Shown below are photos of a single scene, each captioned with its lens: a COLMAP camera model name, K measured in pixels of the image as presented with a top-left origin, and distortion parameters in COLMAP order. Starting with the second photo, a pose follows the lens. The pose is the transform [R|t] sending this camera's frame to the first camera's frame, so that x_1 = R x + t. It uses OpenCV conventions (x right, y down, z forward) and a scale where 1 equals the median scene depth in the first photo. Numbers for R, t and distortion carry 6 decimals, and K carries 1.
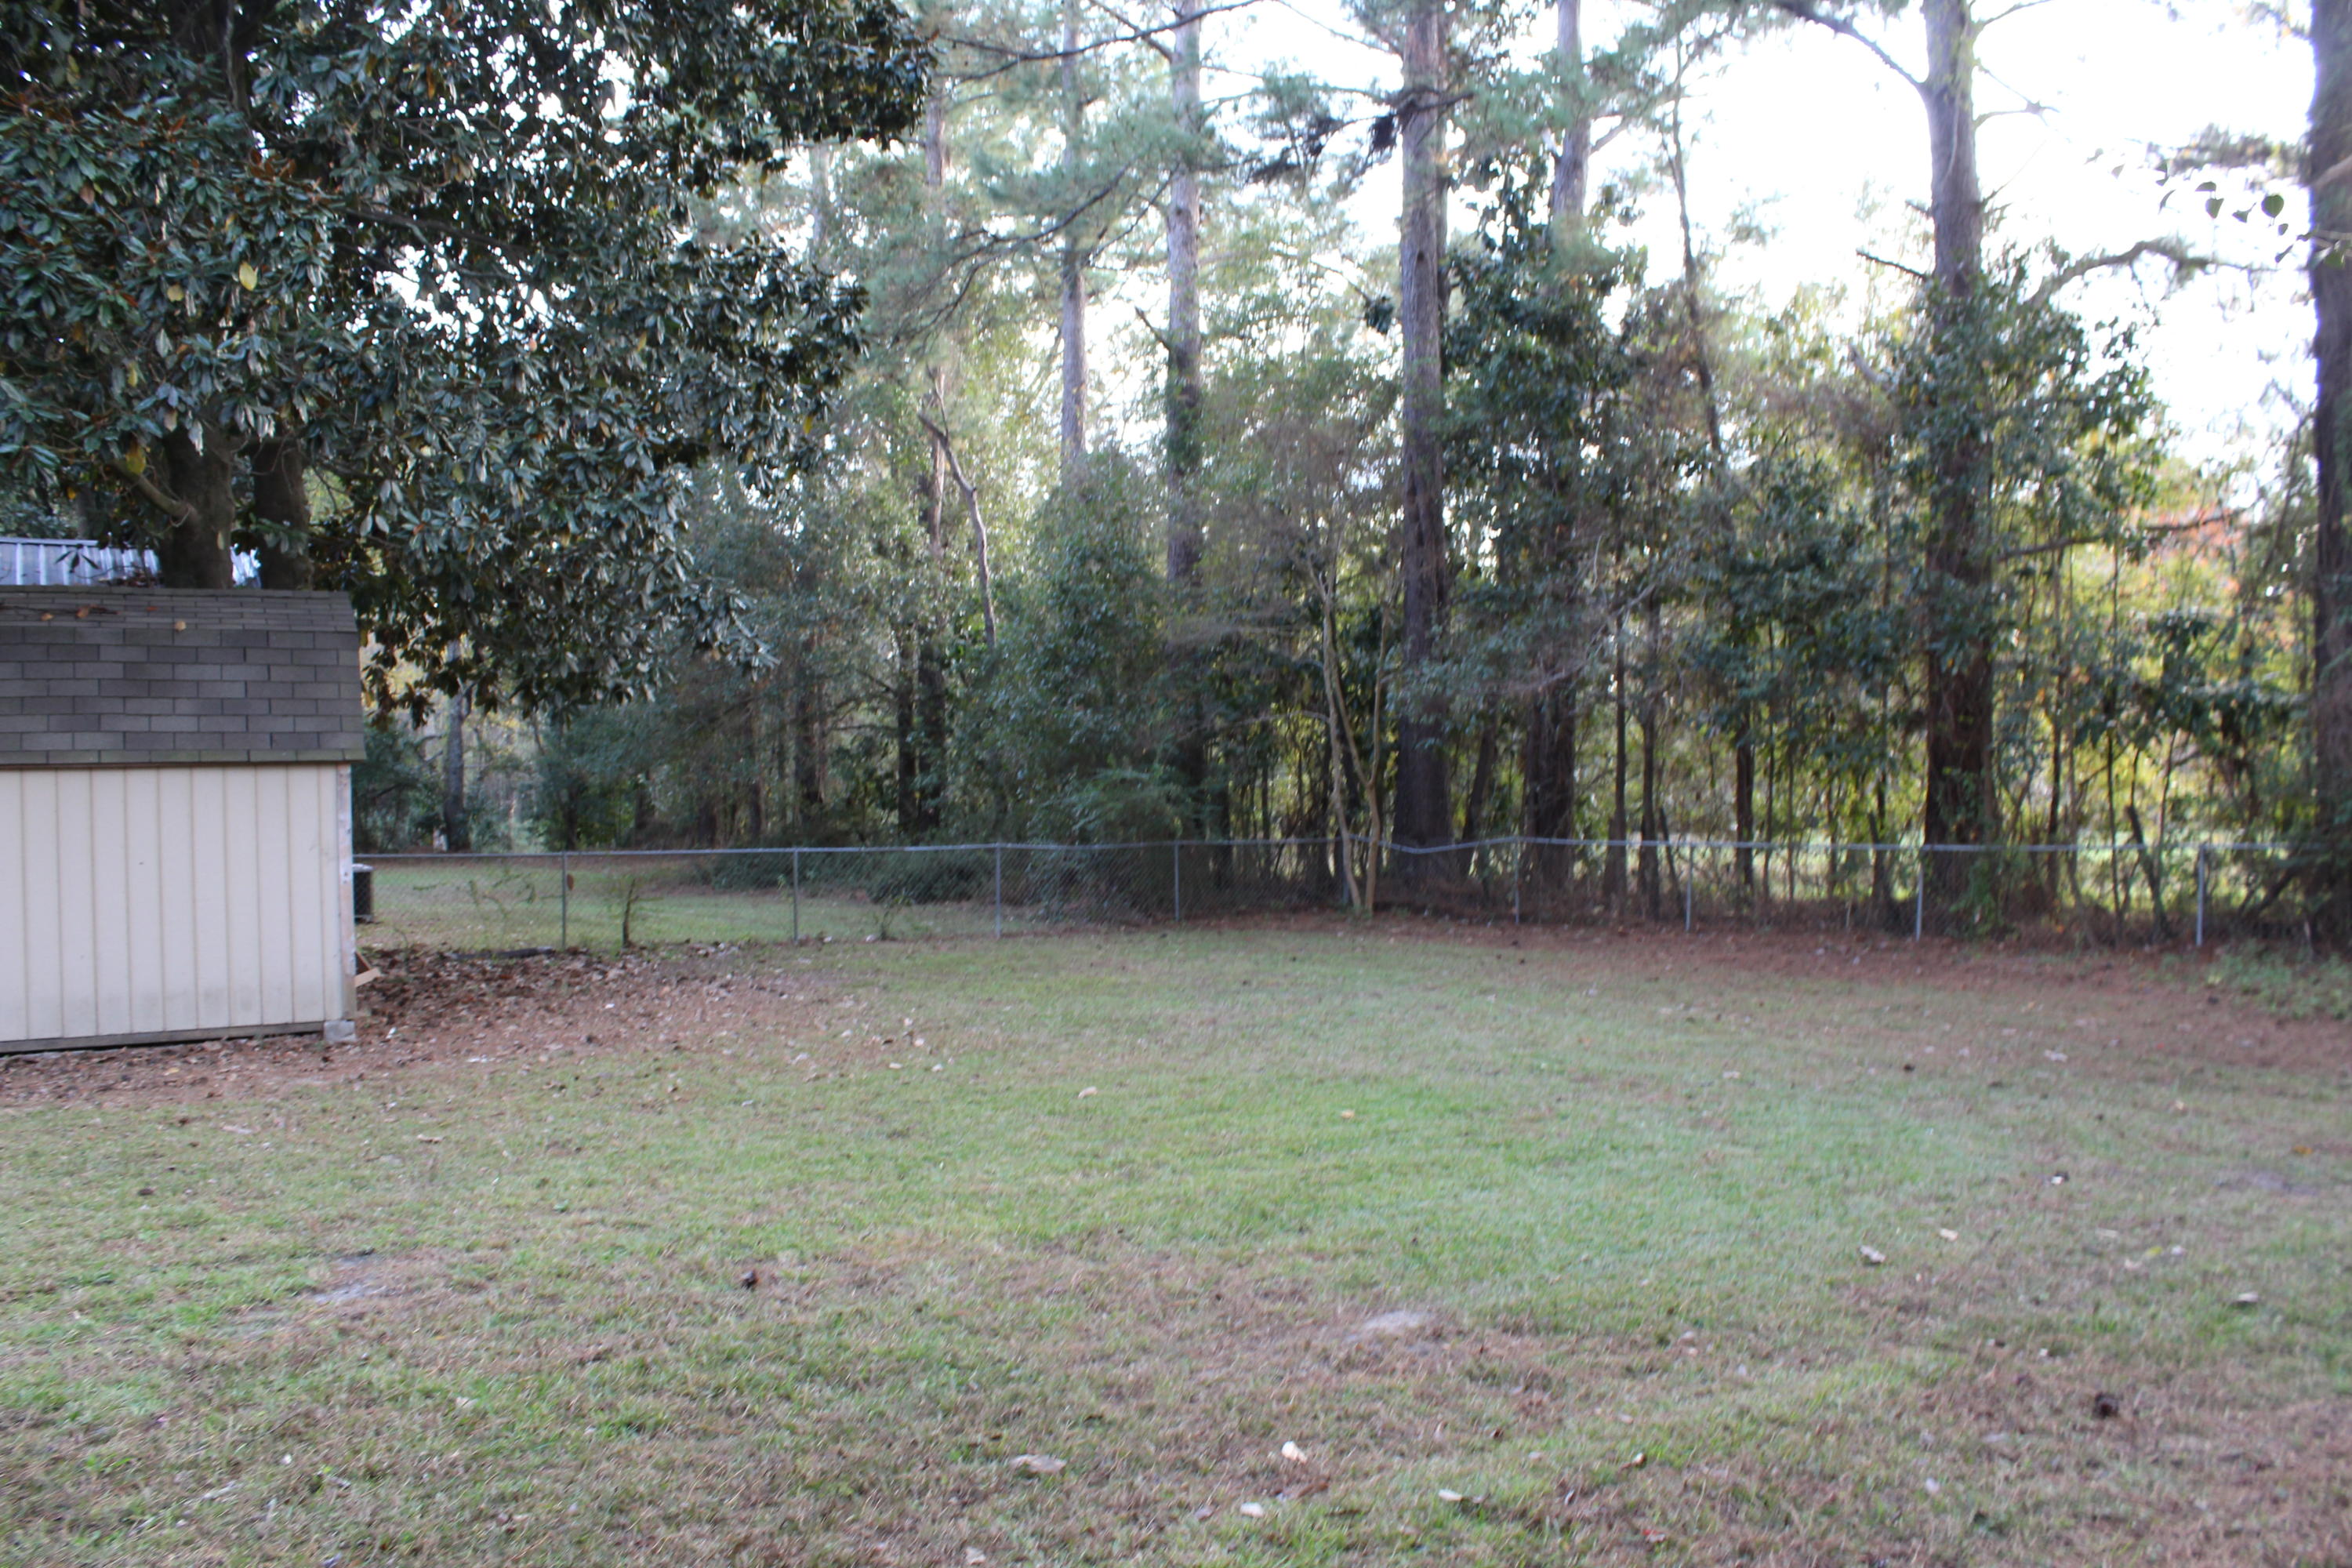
lens RADIAL K [[1955.5, 0, 1176.0], [0, 1955.5, 784.0], [0, 0, 1]] dist [-0.168362, 0.164394]
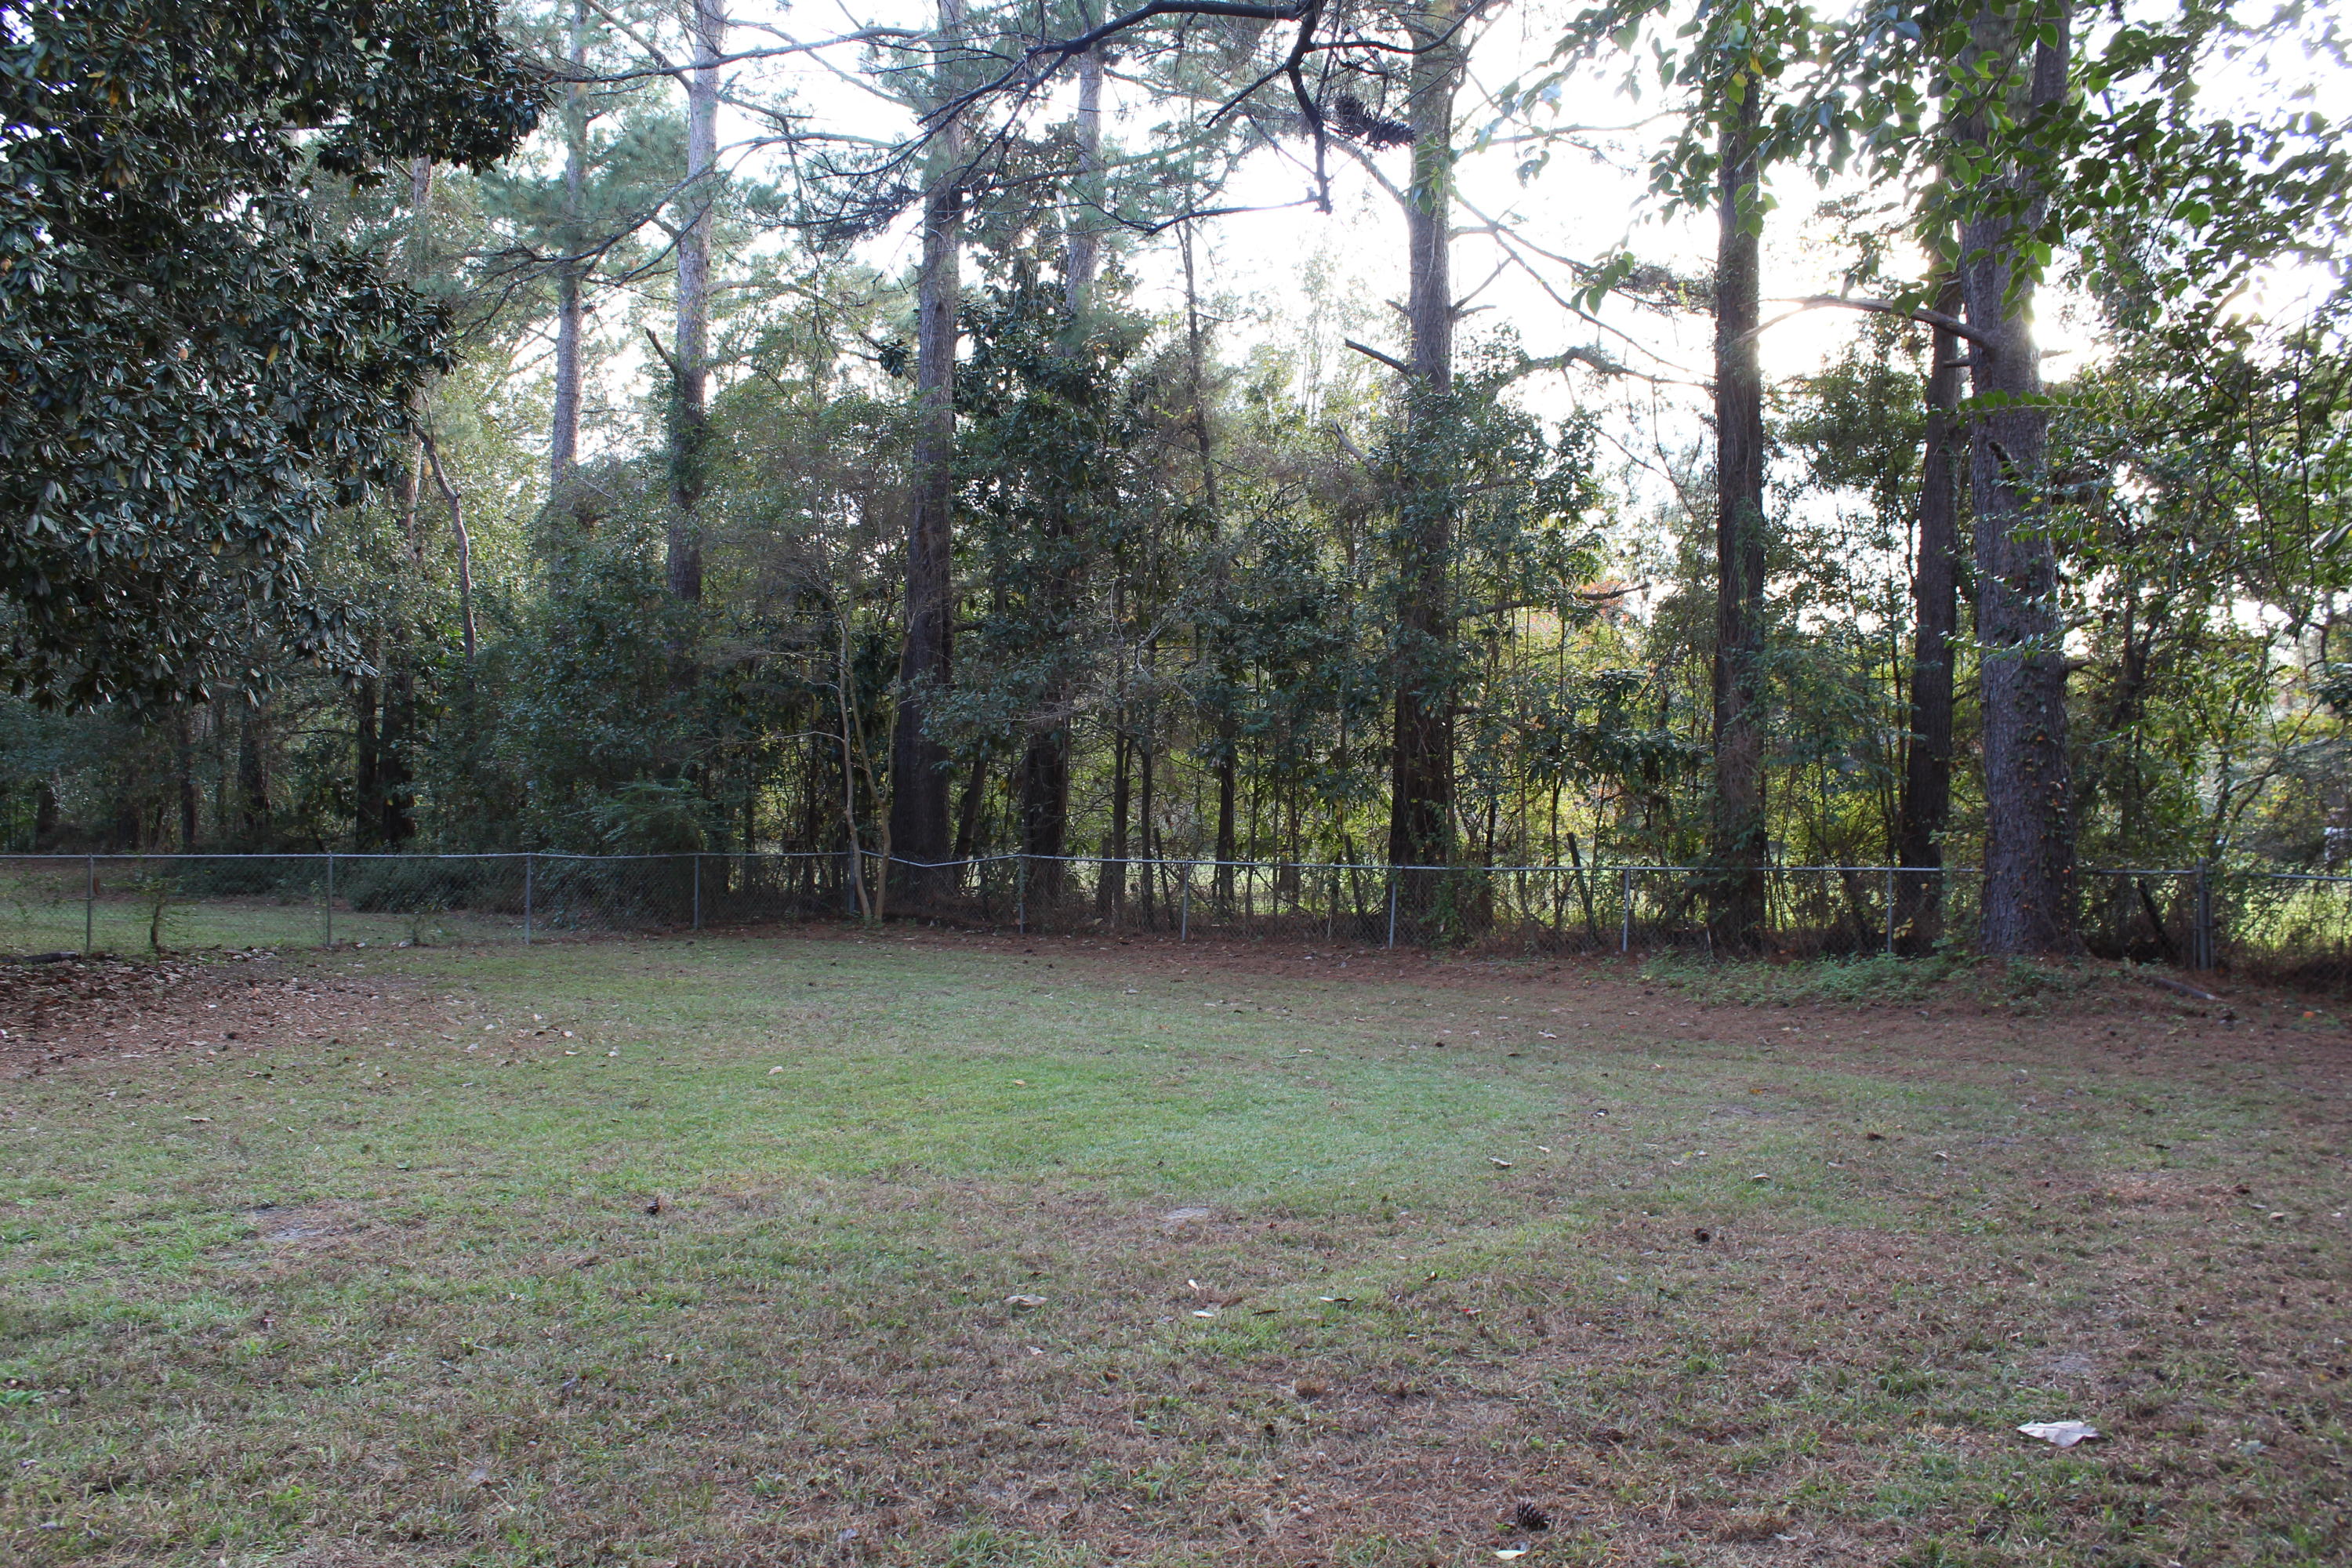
lens RADIAL K [[1955.5, 0, 1176.0], [0, 1955.5, 784.0], [0, 0, 1]] dist [-0.168362, 0.164394]
pose [[0.953607, 0.023262, 0.300153, -0.086942], [-0.020389, 0.999711, -0.012702, 0.000783], [-0.300362, 0.005993, 0.953807, -0.076111]]
